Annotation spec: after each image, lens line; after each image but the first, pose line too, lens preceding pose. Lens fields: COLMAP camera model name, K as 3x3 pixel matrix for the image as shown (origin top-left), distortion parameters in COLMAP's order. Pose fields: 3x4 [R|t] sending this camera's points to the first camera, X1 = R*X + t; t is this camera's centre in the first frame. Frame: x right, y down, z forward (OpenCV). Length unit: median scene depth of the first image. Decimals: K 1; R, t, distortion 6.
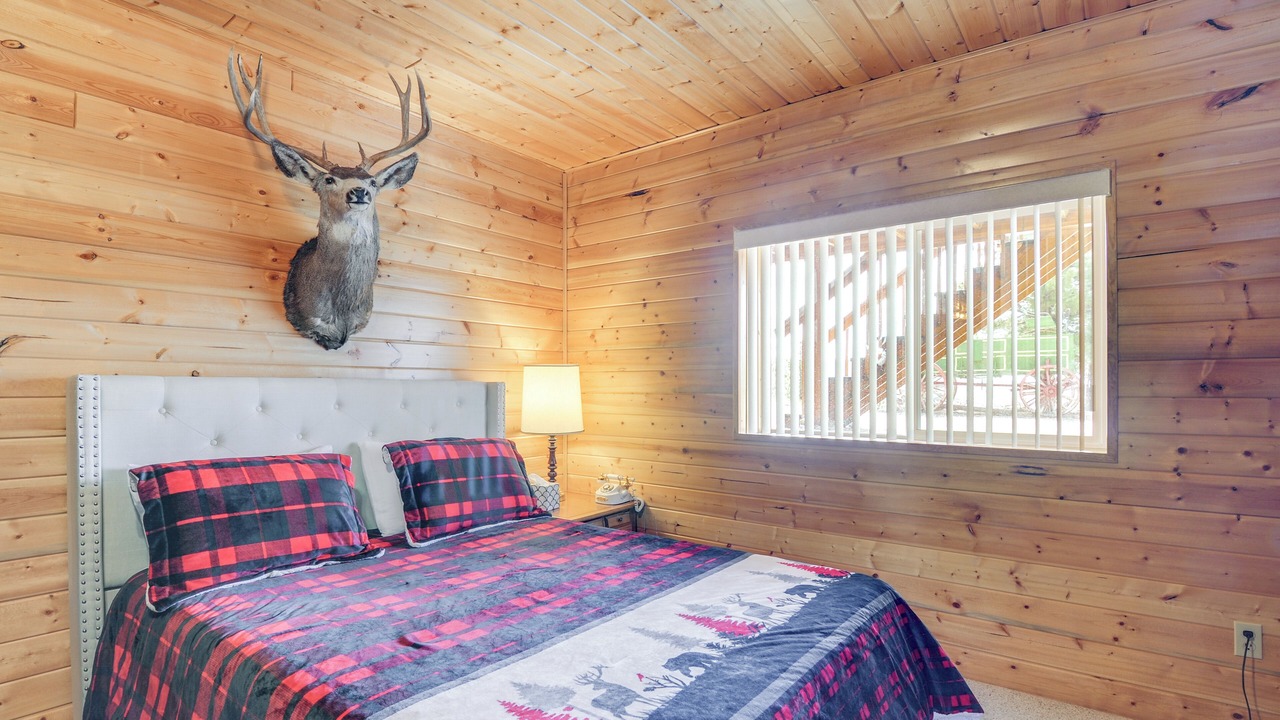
lens RADIAL K [[624.2, 0, 634.2], [0, 624.2, 384.2], [0, 0, 1]] dist [0.001499, -0.015077]
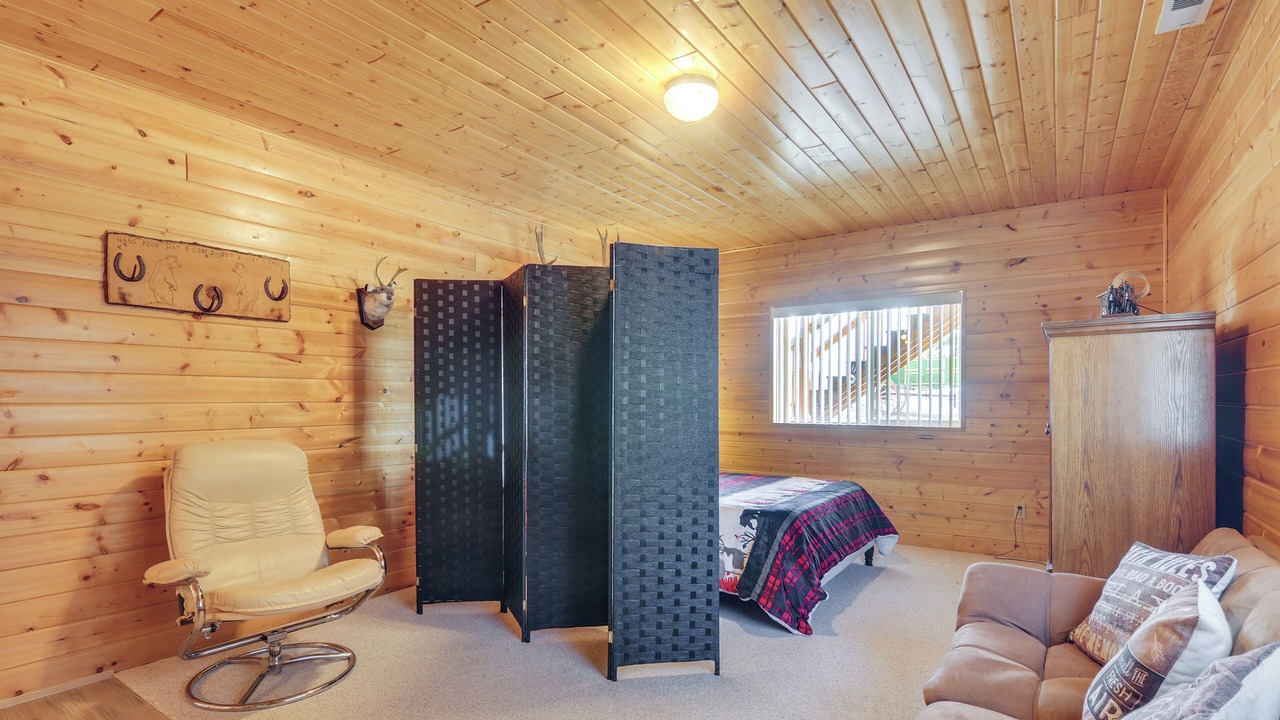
lens RADIAL K [[607.9, 0, 639.3], [0, 607.9, 406.4], [0, 0, 1]] dist [0.001698, -0.013188]
pose [[0.998376, -0.001723, 0.056950, -0.395747], [0.000753, 0.999854, 0.017061, 0.004583], [-0.056972, -0.016990, 0.998231, -0.889624]]
